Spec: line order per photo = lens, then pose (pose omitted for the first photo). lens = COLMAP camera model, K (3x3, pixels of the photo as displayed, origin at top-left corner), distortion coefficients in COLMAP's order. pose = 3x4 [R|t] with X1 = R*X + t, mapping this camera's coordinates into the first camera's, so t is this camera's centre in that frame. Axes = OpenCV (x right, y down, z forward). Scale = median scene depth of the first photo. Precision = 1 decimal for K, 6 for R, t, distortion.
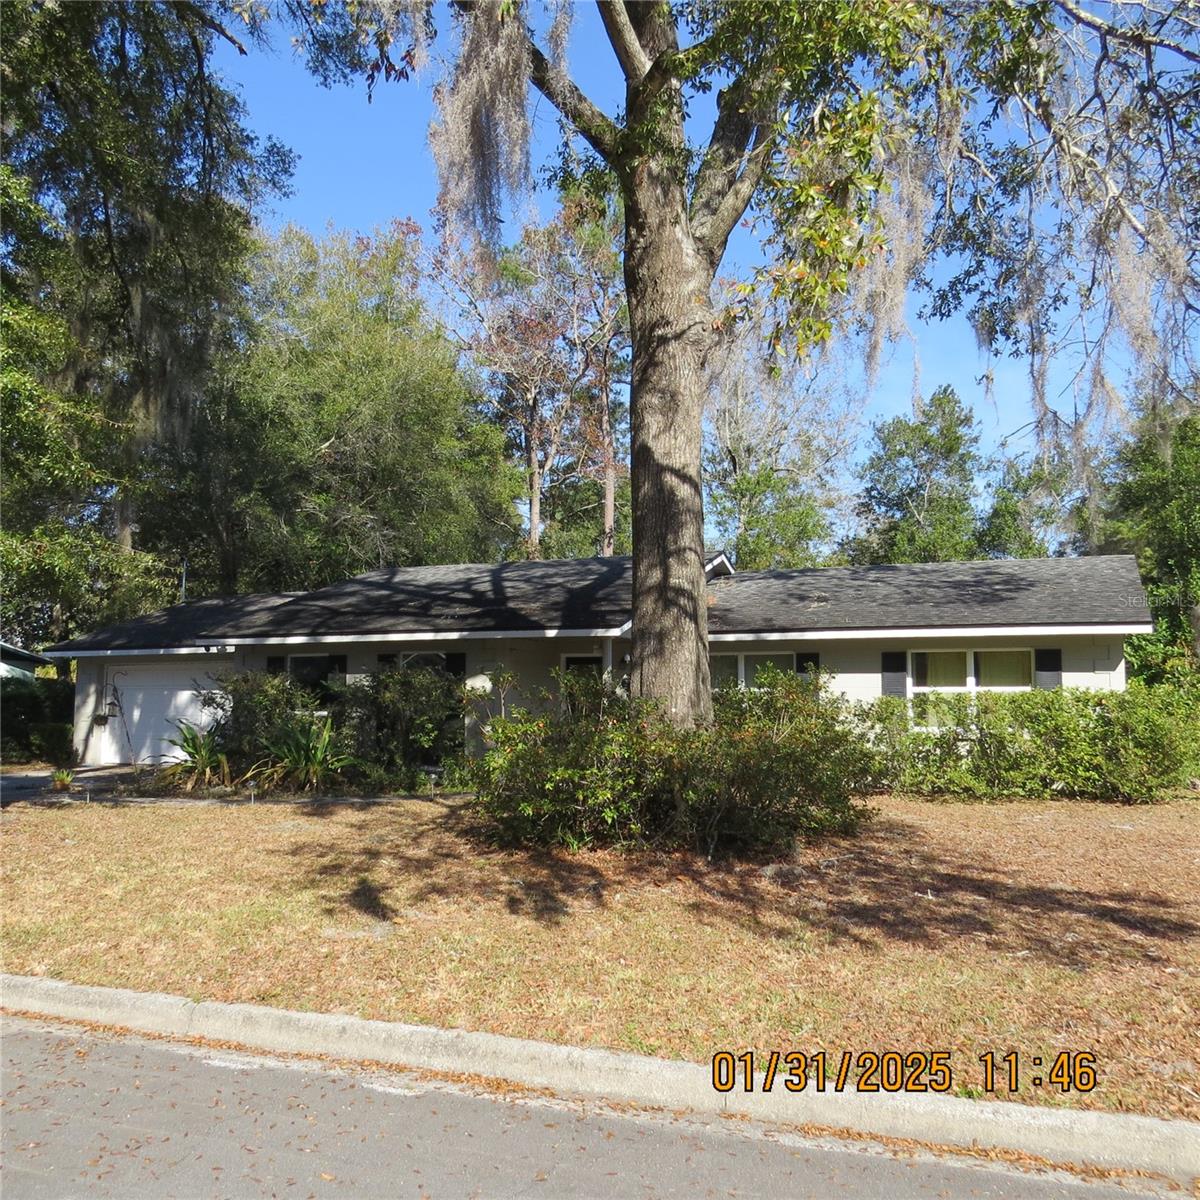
lens RADIAL K [[1132.4, 0, 651.1], [0, 1132.4, 599.9], [0, 0, 1]] dist [-0.005695, -0.011324]
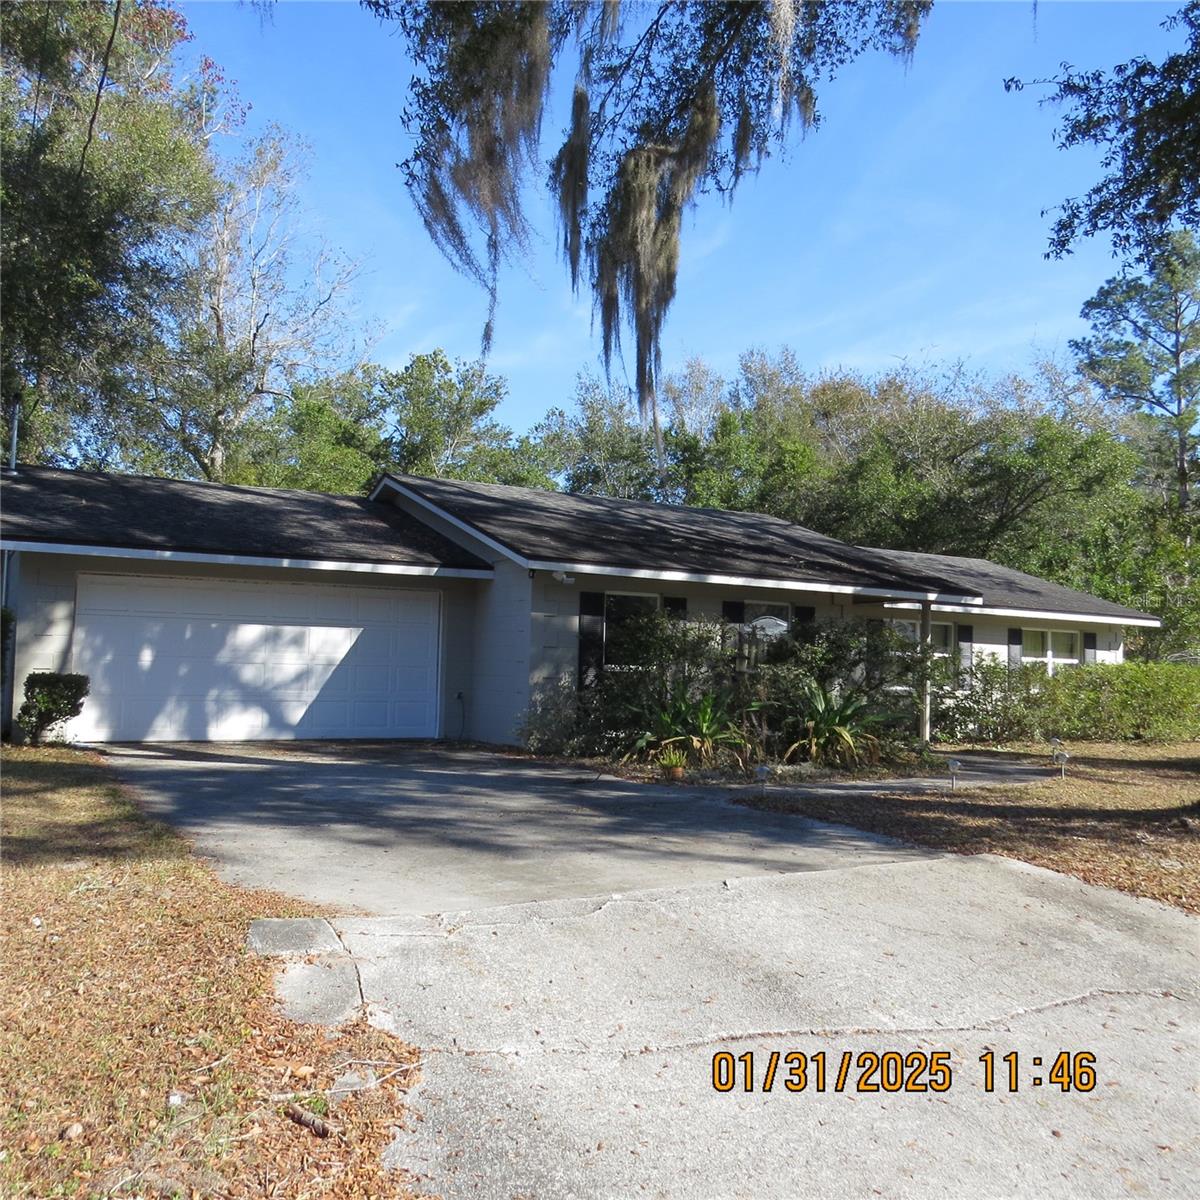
lens RADIAL K [[1132.4, 0, 651.1], [0, 1132.4, 599.9], [0, 0, 1]] dist [-0.005695, -0.011324]
pose [[0.614025, 0.064172, 0.786673, -0.953546], [-0.101501, 0.994834, -0.001927, 0.055026], [-0.782733, -0.078665, 0.617366, 0.523781]]
